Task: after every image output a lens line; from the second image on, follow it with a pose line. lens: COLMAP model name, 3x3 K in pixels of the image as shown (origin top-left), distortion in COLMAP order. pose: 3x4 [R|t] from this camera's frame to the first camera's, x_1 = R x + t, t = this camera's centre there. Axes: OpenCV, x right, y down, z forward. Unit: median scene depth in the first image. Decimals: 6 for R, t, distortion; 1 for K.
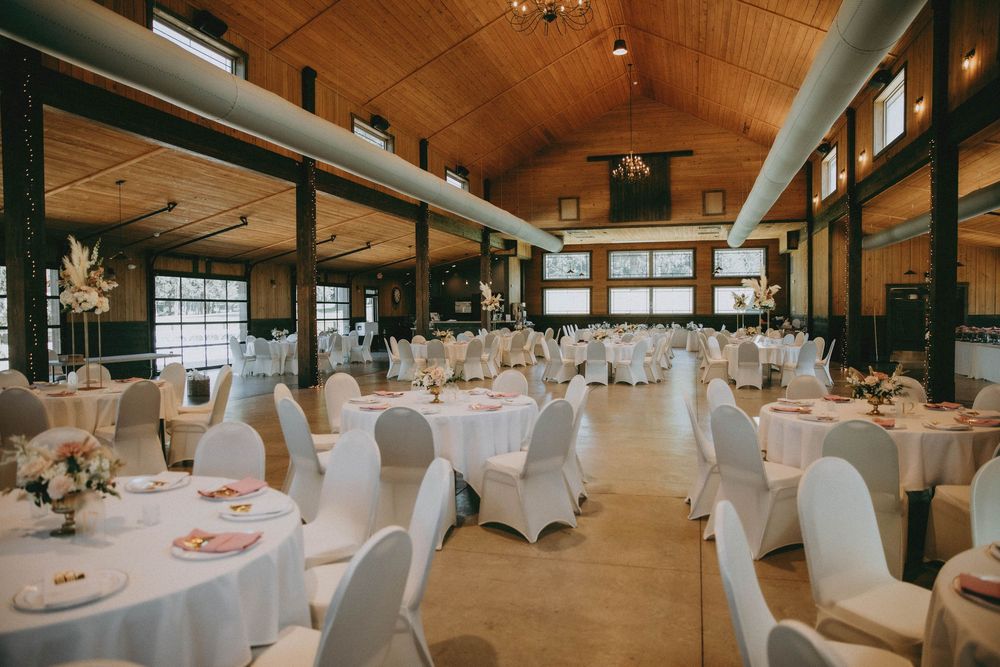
lens RADIAL K [[690.1, 0, 500.0], [0, 690.1, 333.5], [0, 0, 1]] dist [-0.005338, -0.113572]
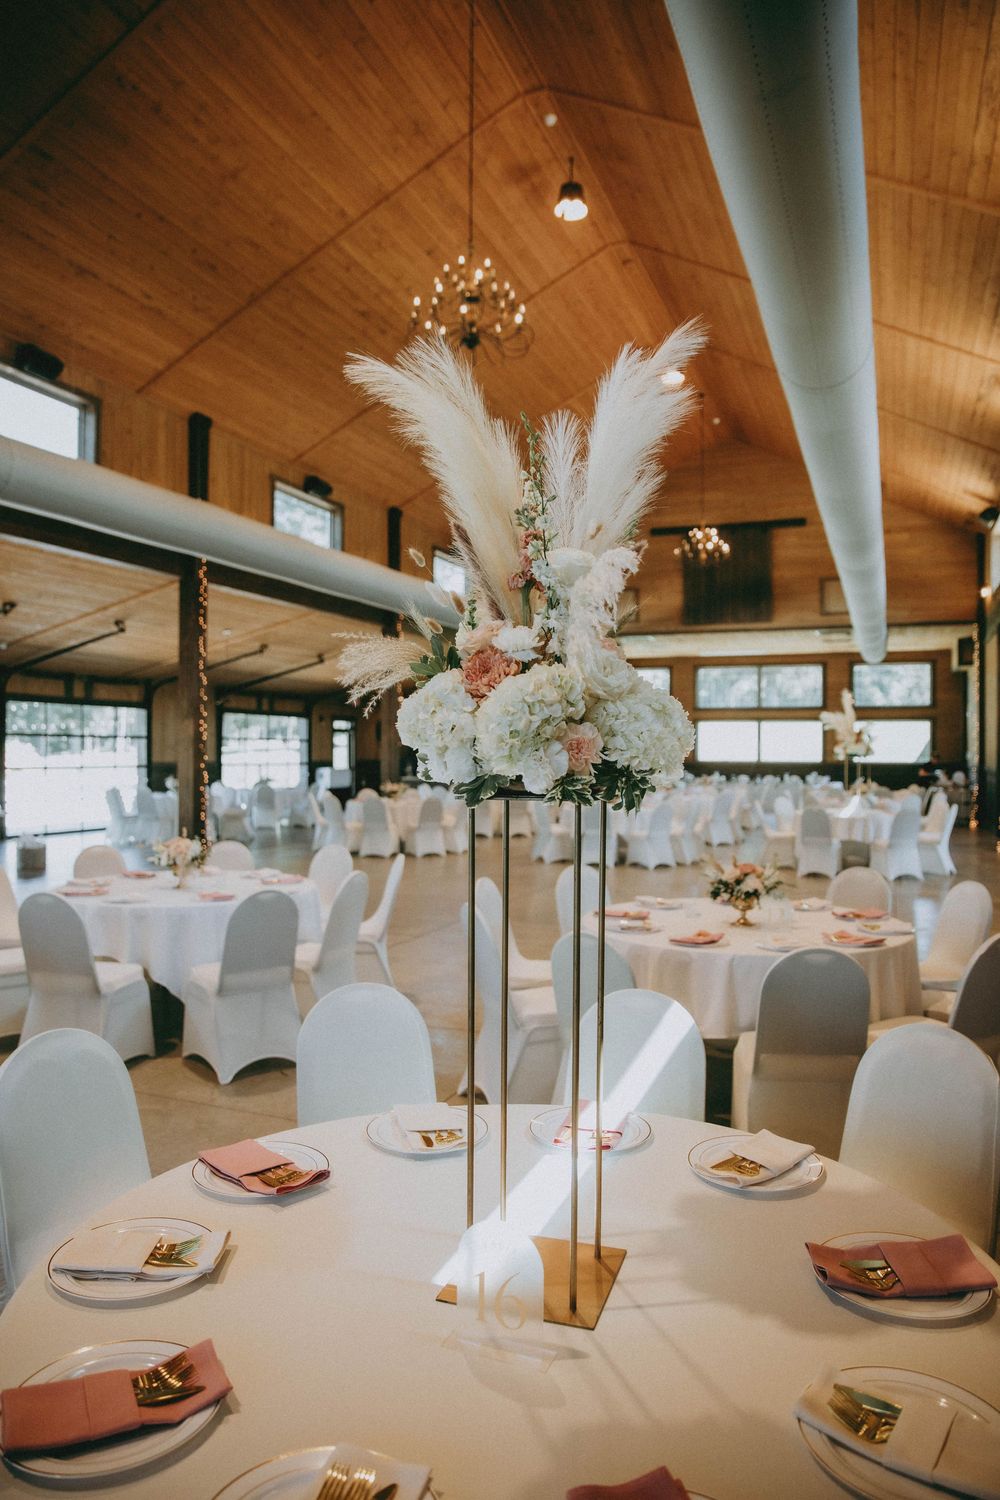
lens RADIAL K [[1035.2, 0, 529.8], [0, 1035.2, 756.1], [0, 0, 1]] dist [-0.005338, -0.113572]
pose [[0.996223, 0.011534, -0.086061, 0.125540], [-0.013725, 0.999596, -0.024909, -0.006975], [0.085739, 0.025996, 0.995978, -0.024094]]
